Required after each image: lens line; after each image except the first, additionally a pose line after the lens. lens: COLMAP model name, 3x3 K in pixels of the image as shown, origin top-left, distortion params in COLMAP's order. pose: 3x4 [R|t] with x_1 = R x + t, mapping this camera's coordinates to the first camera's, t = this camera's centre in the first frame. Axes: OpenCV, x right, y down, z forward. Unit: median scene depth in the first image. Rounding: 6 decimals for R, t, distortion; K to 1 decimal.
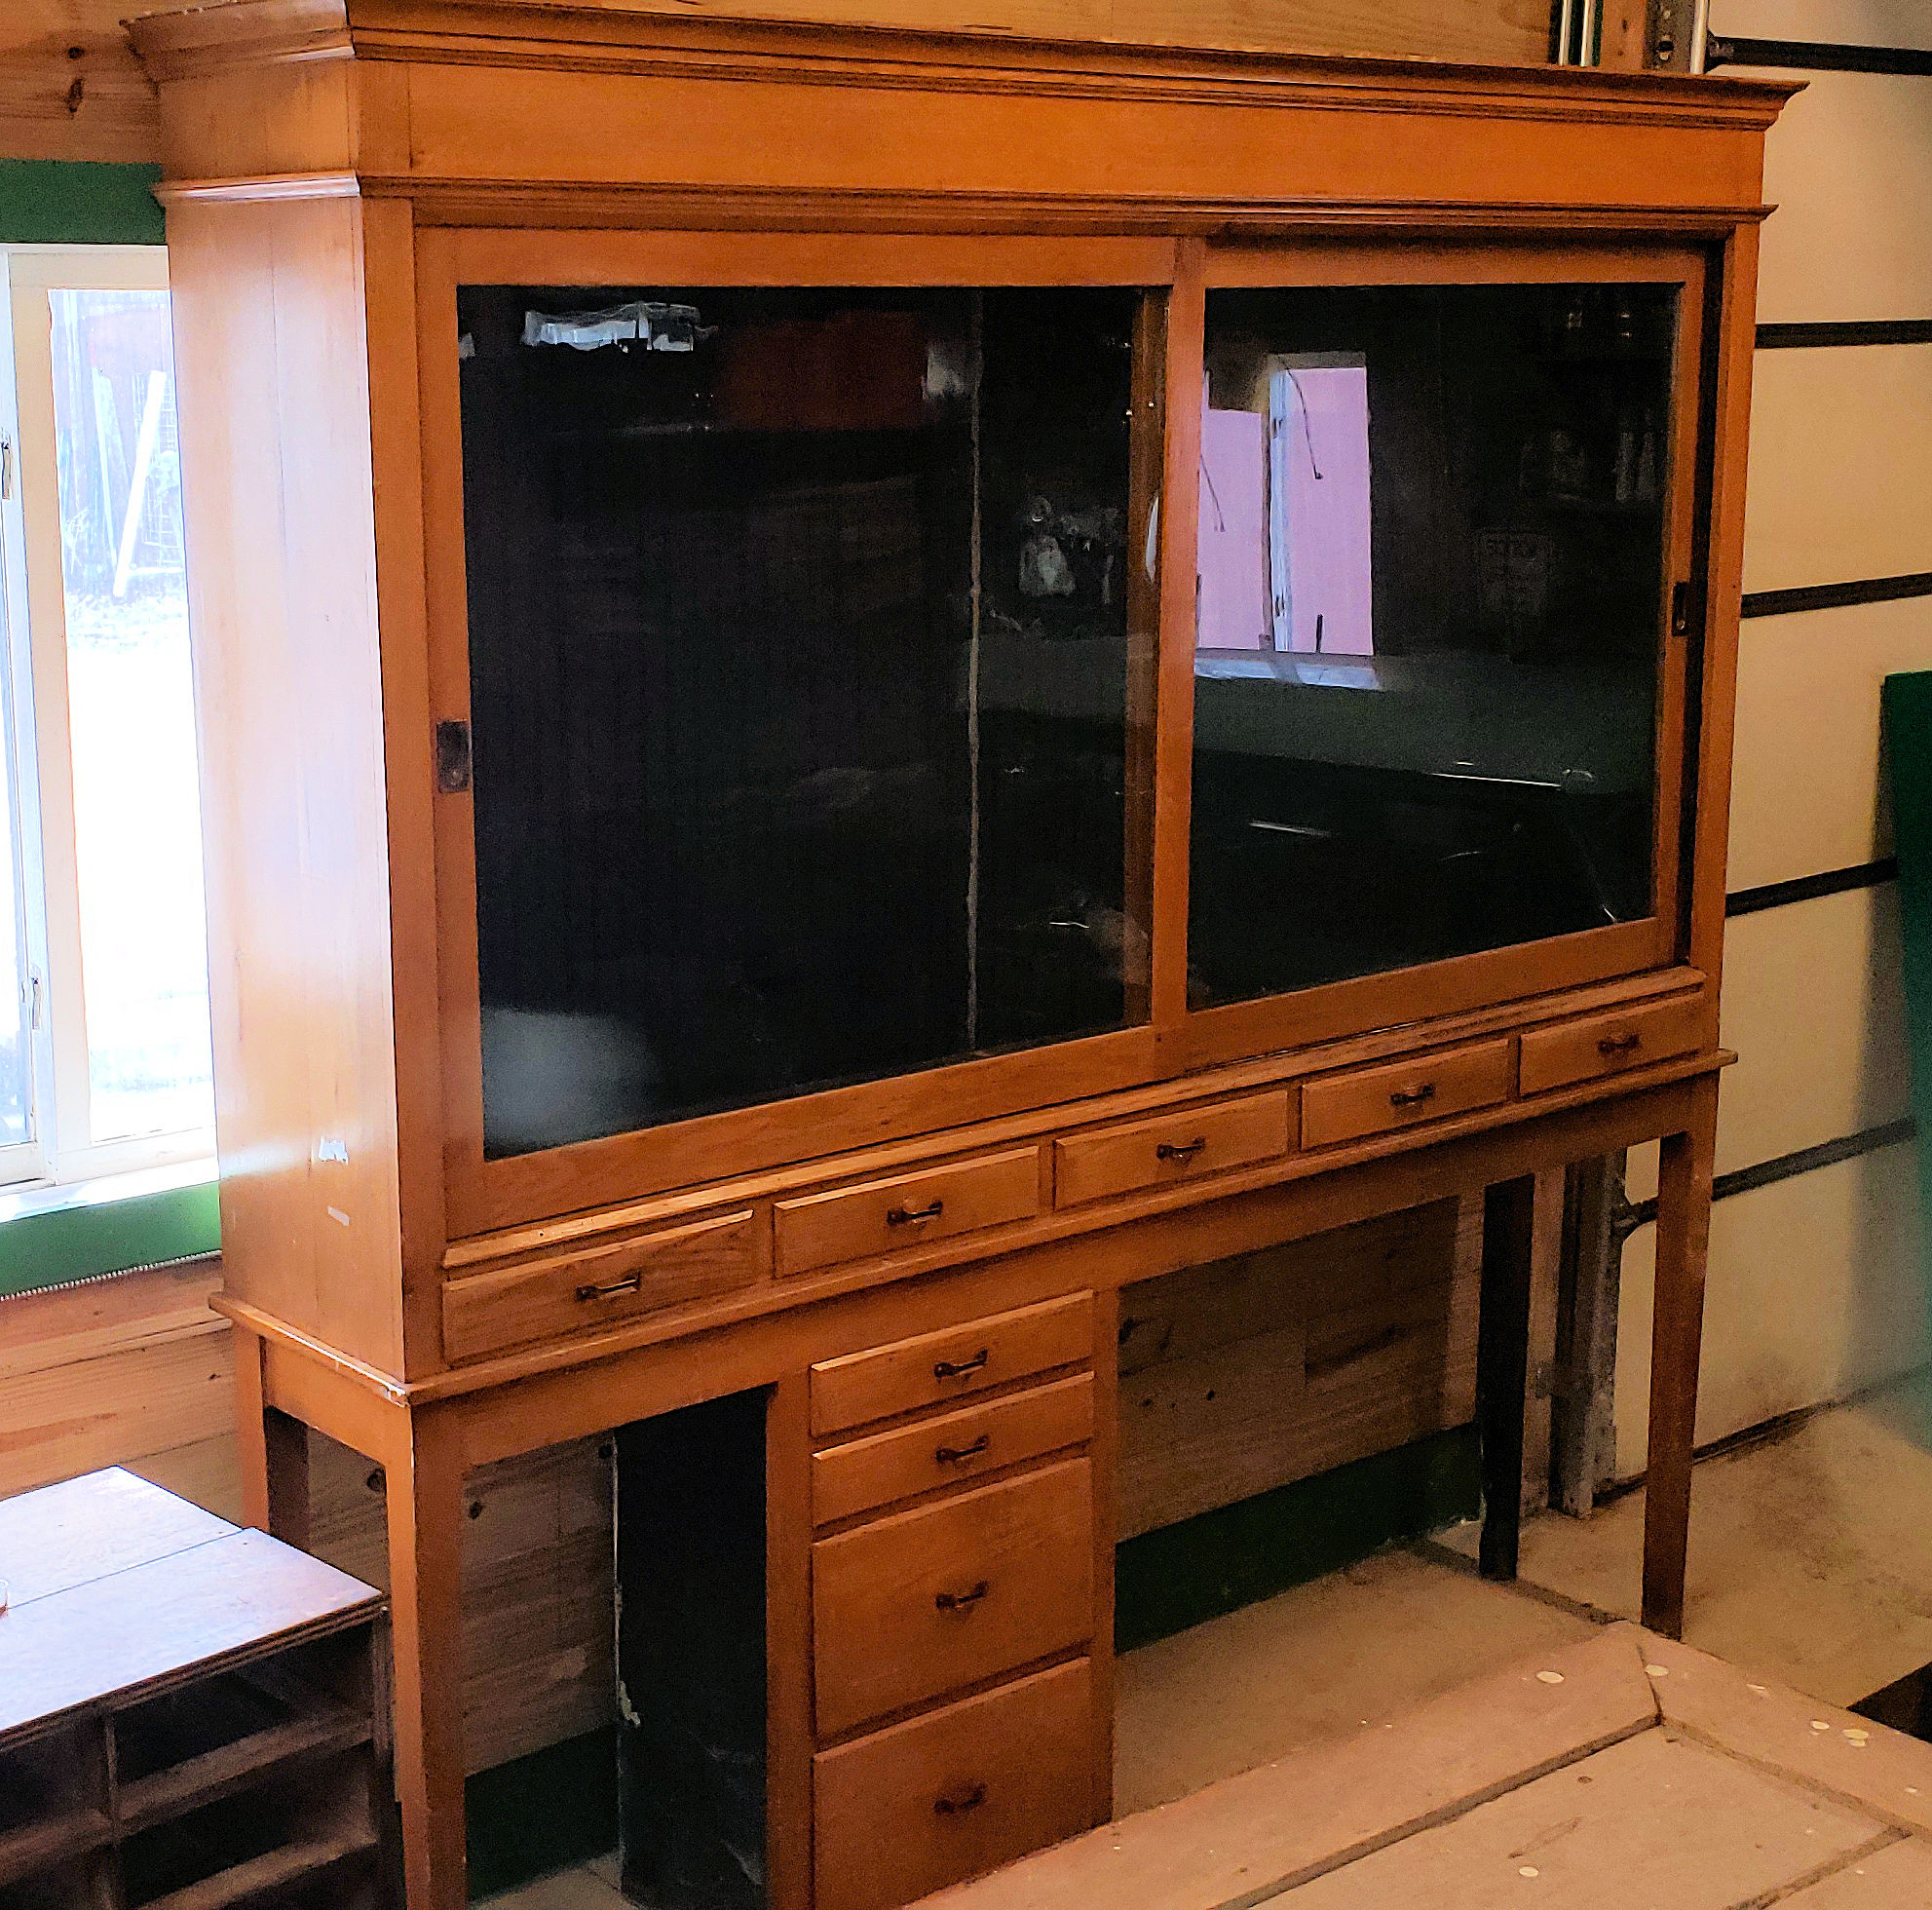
lens RADIAL K [[3017.0, 0, 819.6], [0, 3017.0, 981.8], [0, 0, 1]] dist [0.271616, -0.974653]
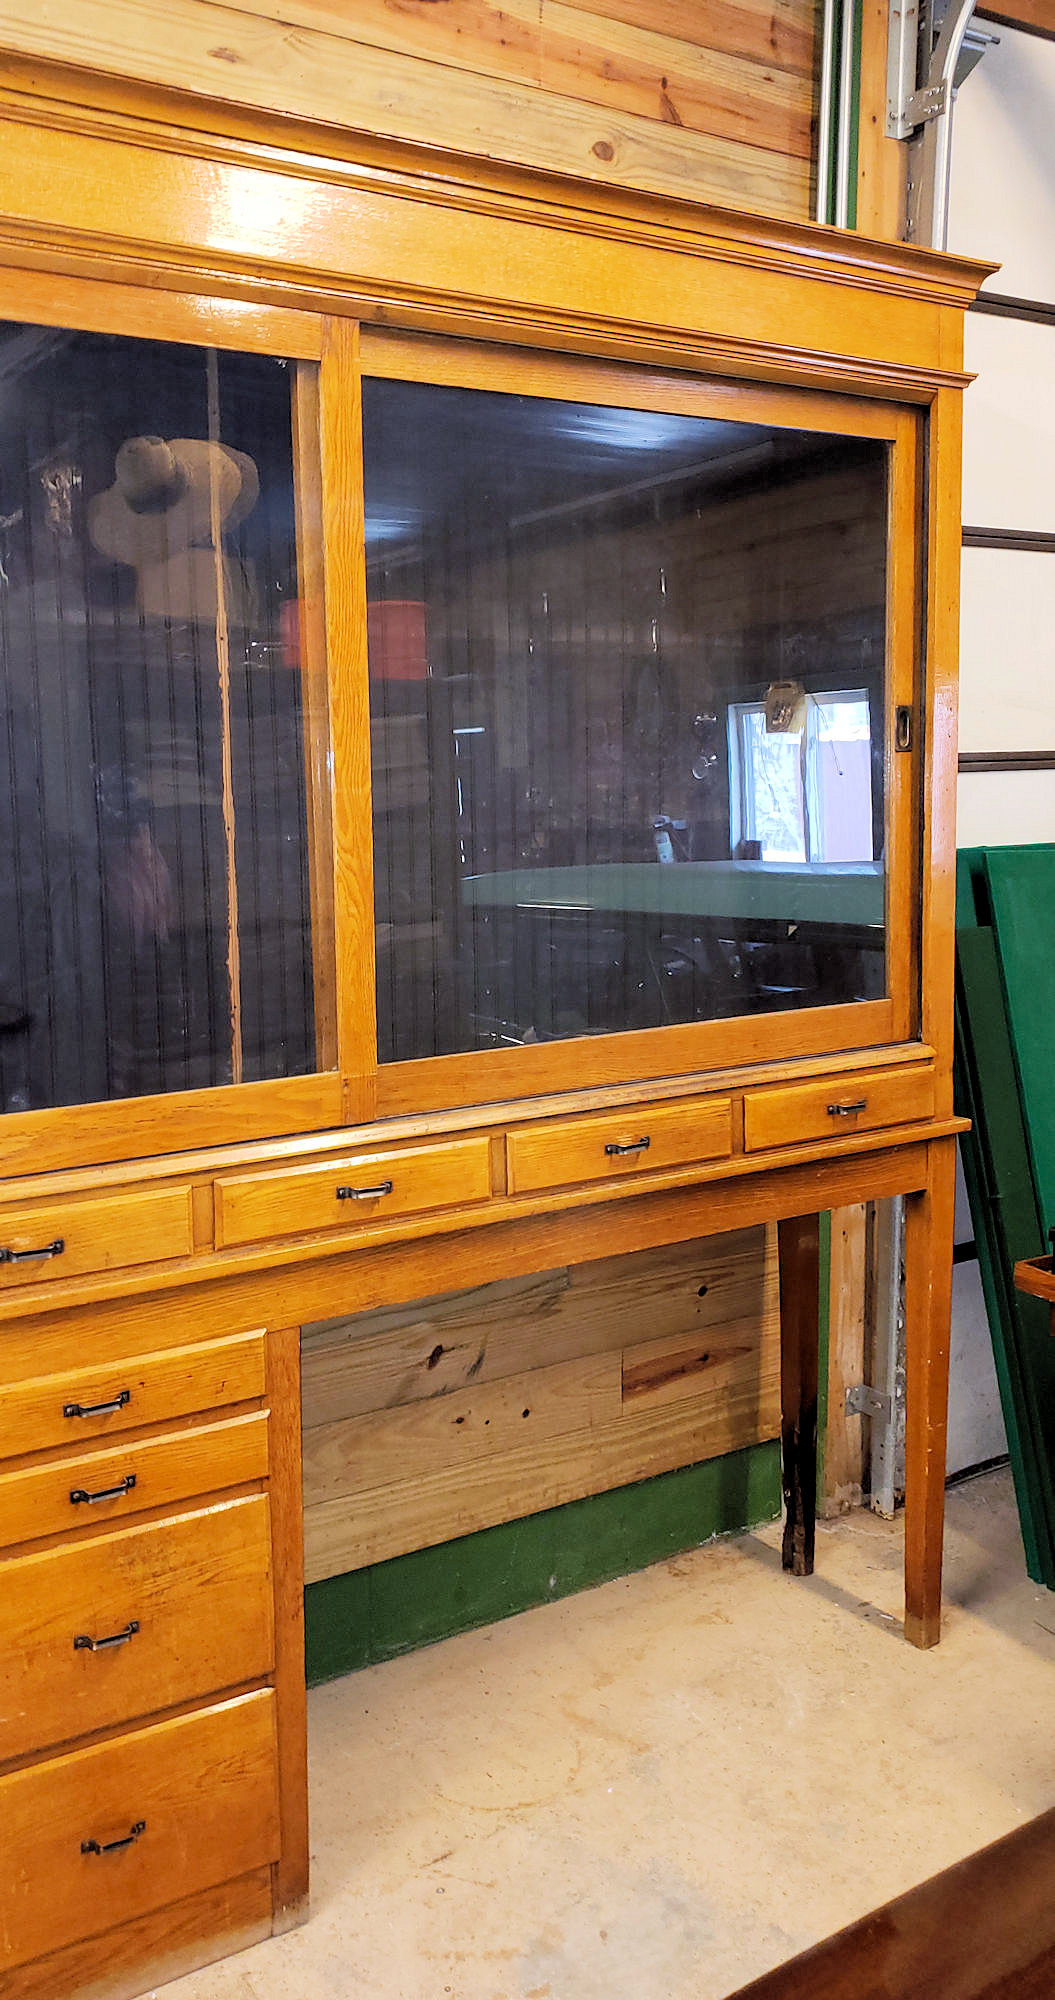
lens RADIAL K [[1675.9, 0, 520.8], [0, 1675.9, 957.8], [0, 0, 1]] dist [0.110347, -0.201708]
pose [[0.995935, 0.005837, -0.089886, 0.229637], [-0.014181, 0.995614, -0.092474, 0.028466], [0.088952, 0.093372, 0.991650, 0.432345]]
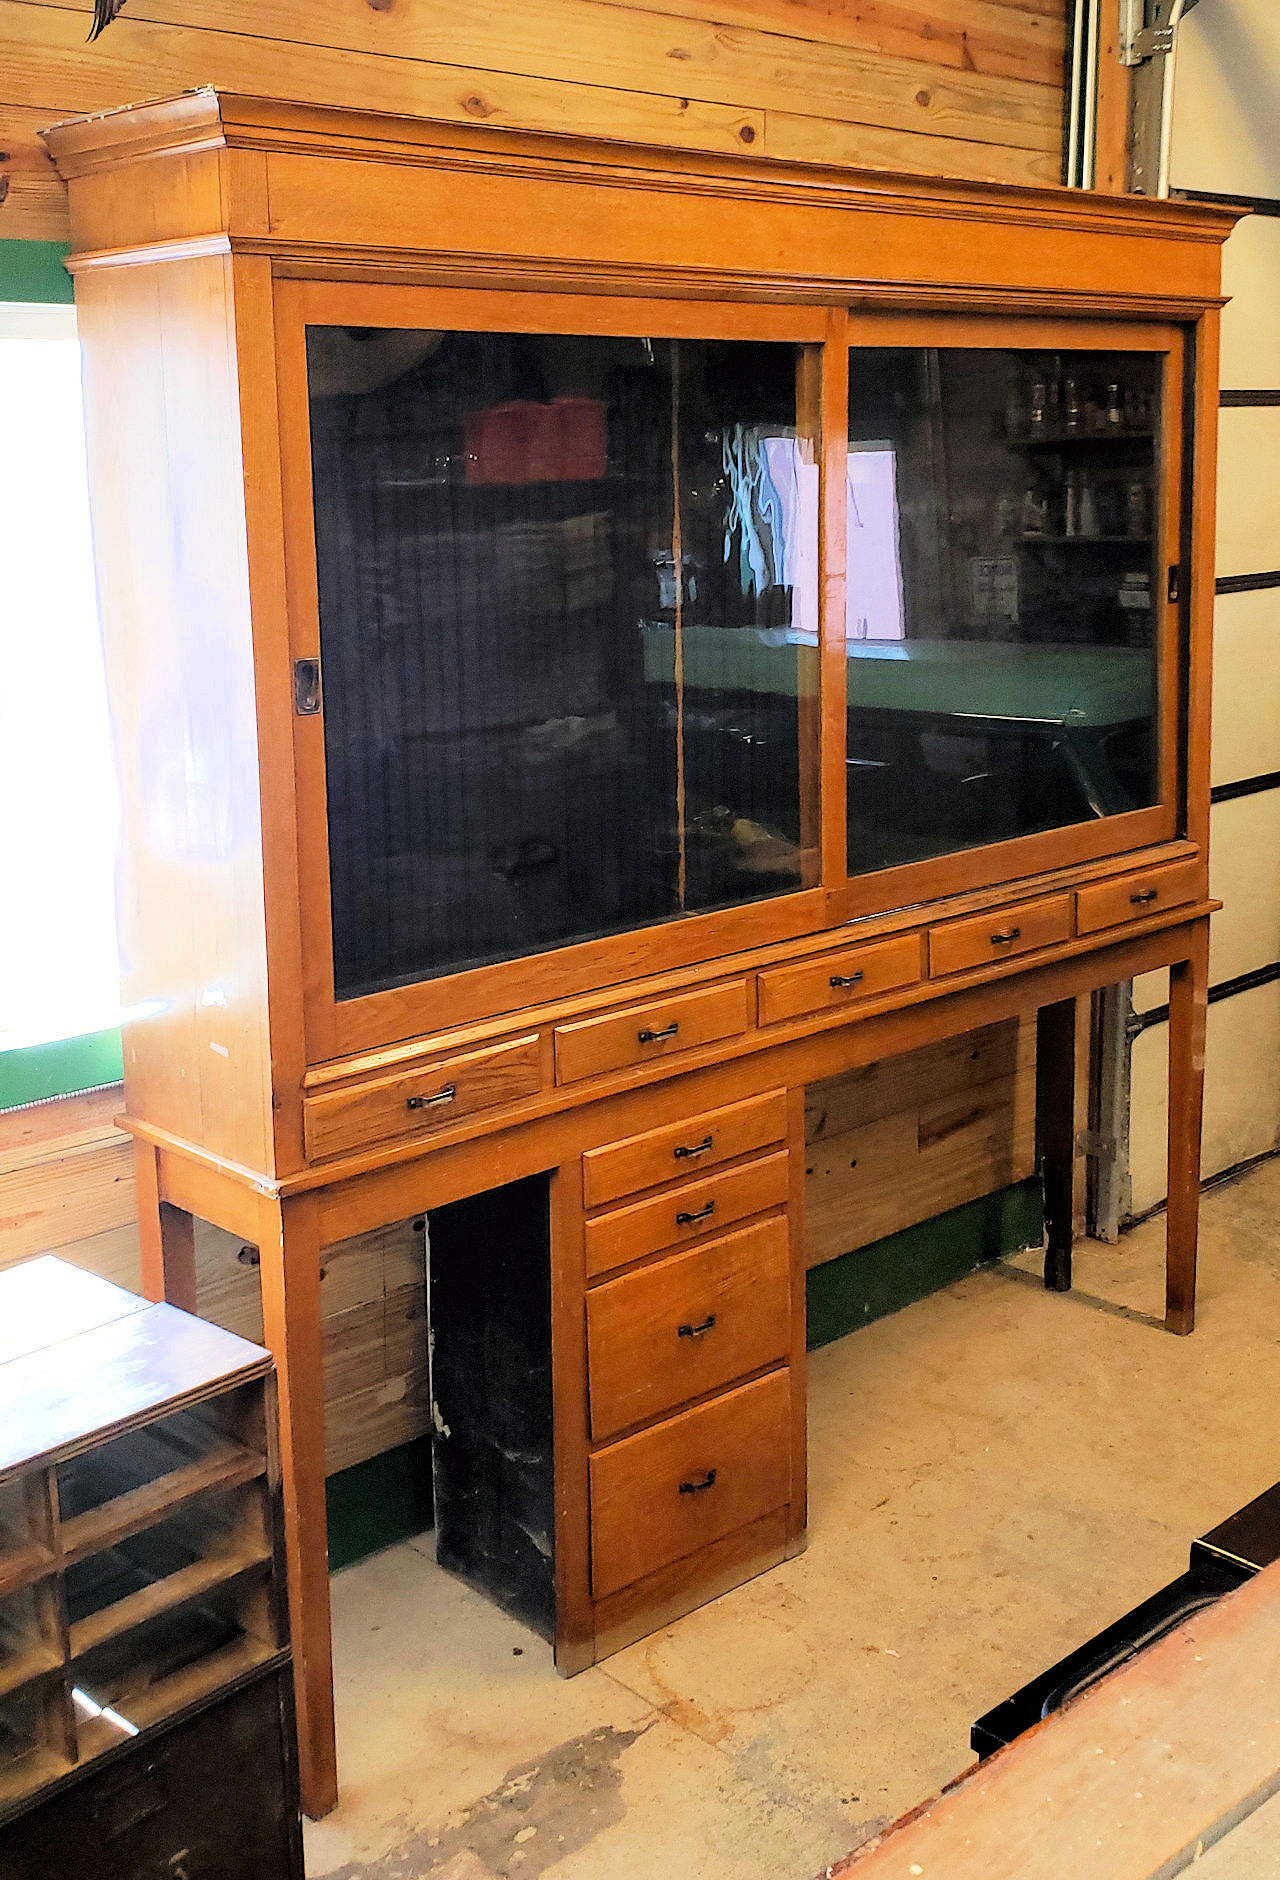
lens RADIAL K [[2017.0, 0, 638.8], [0, 2017.0, 777.8], [0, 0, 1]] dist [0.226943, -0.719790]
pose [[0.997315, -0.023386, 0.069396, -0.033713], [0.027157, 0.998176, -0.053912, 0.012109], [-0.068009, 0.055651, 0.996131, 0.109009]]
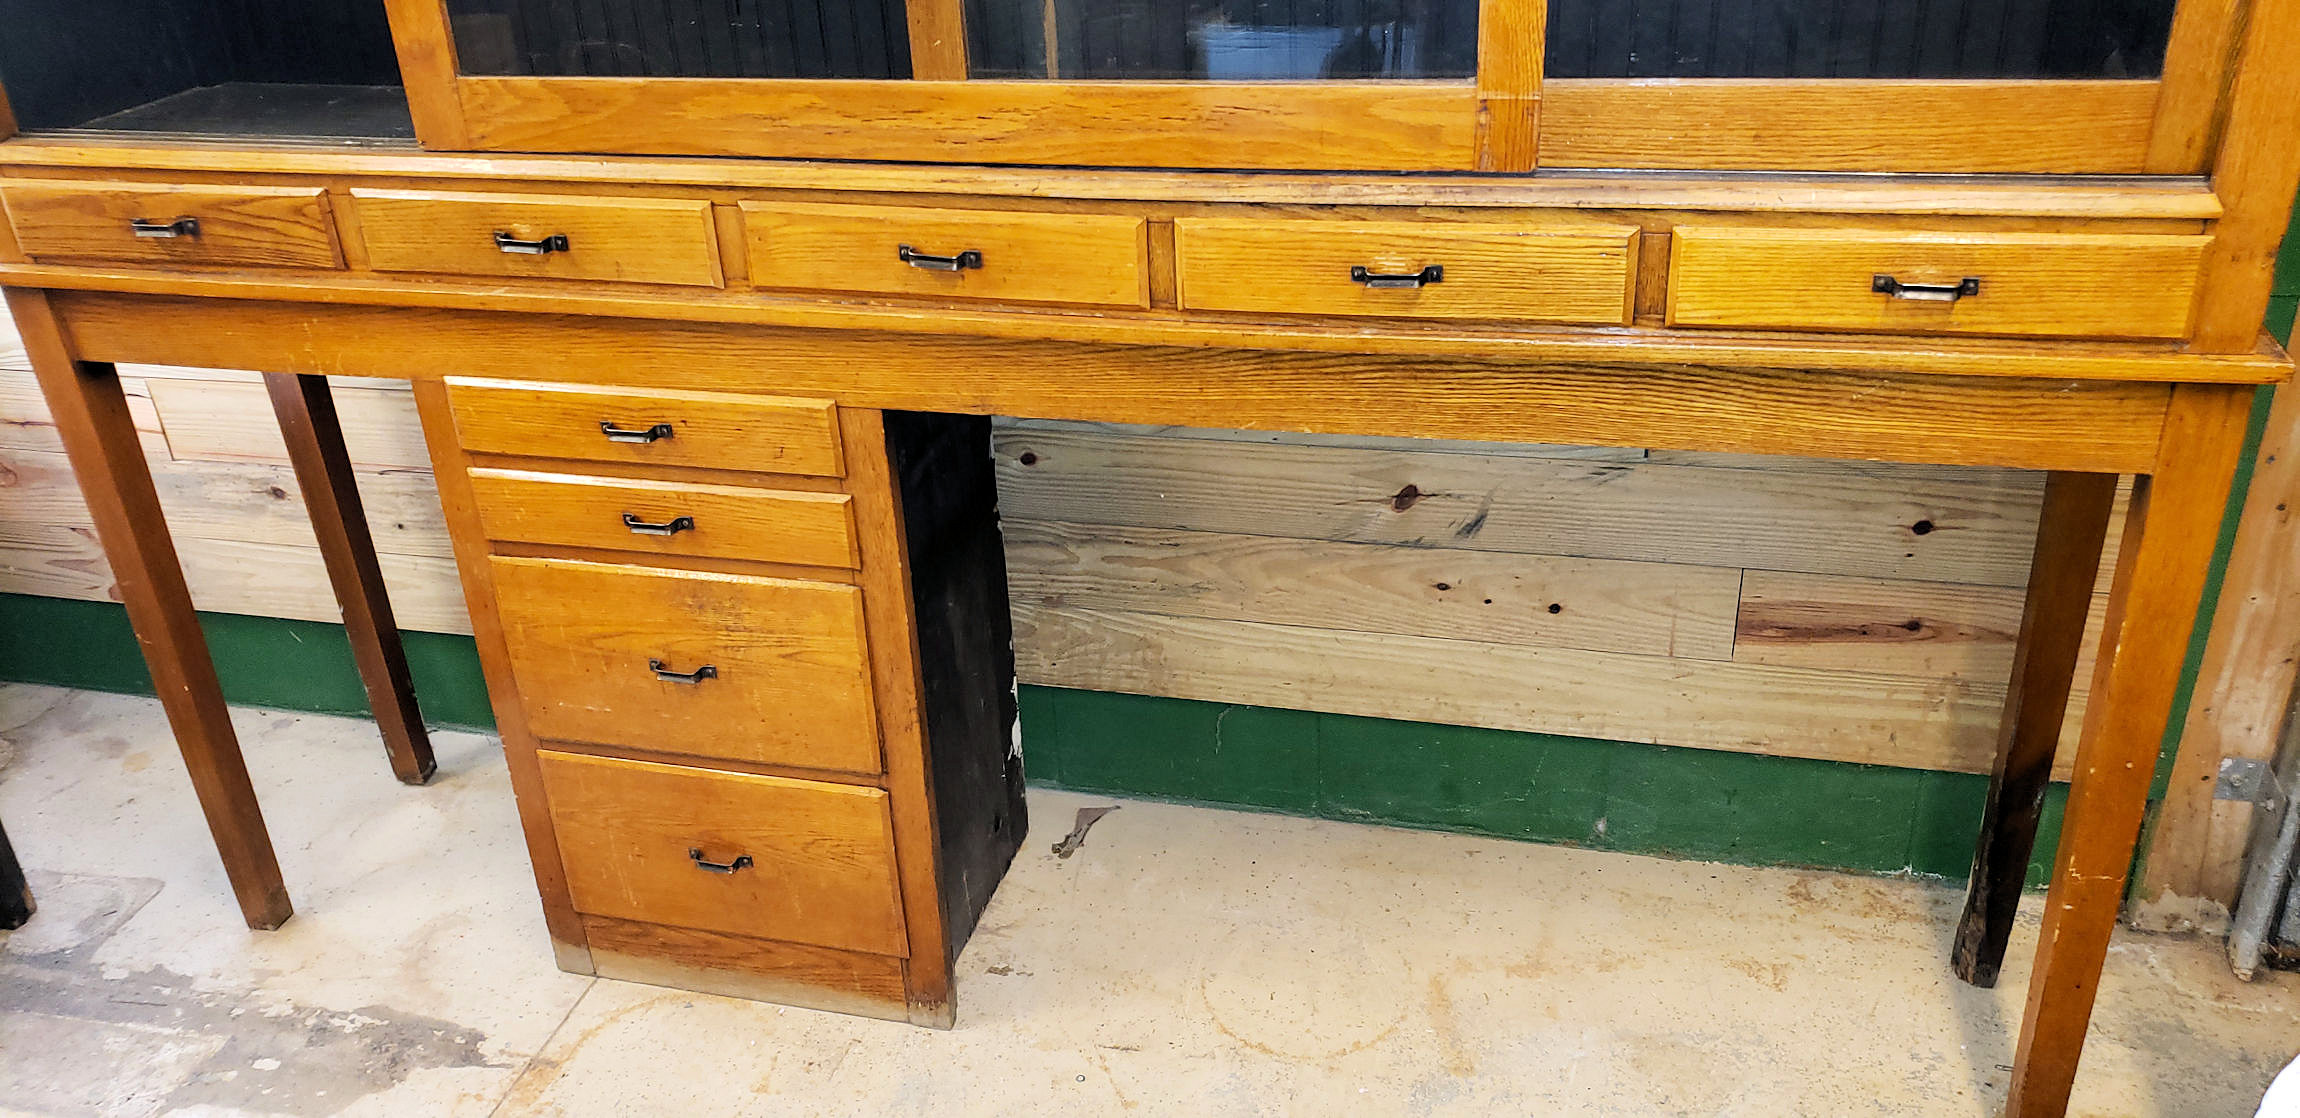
lens RADIAL K [[1770.4, 0, 1150.0], [0, 1770.4, 559.0], [0, 0, 1]] dist [0.095438, -0.161705]
pose [[0.593704, 0.347214, -0.725919, 0.510745], [-0.125152, 0.930983, 0.342940, -0.034457], [0.794892, -0.112754, 0.596183, 0.786090]]
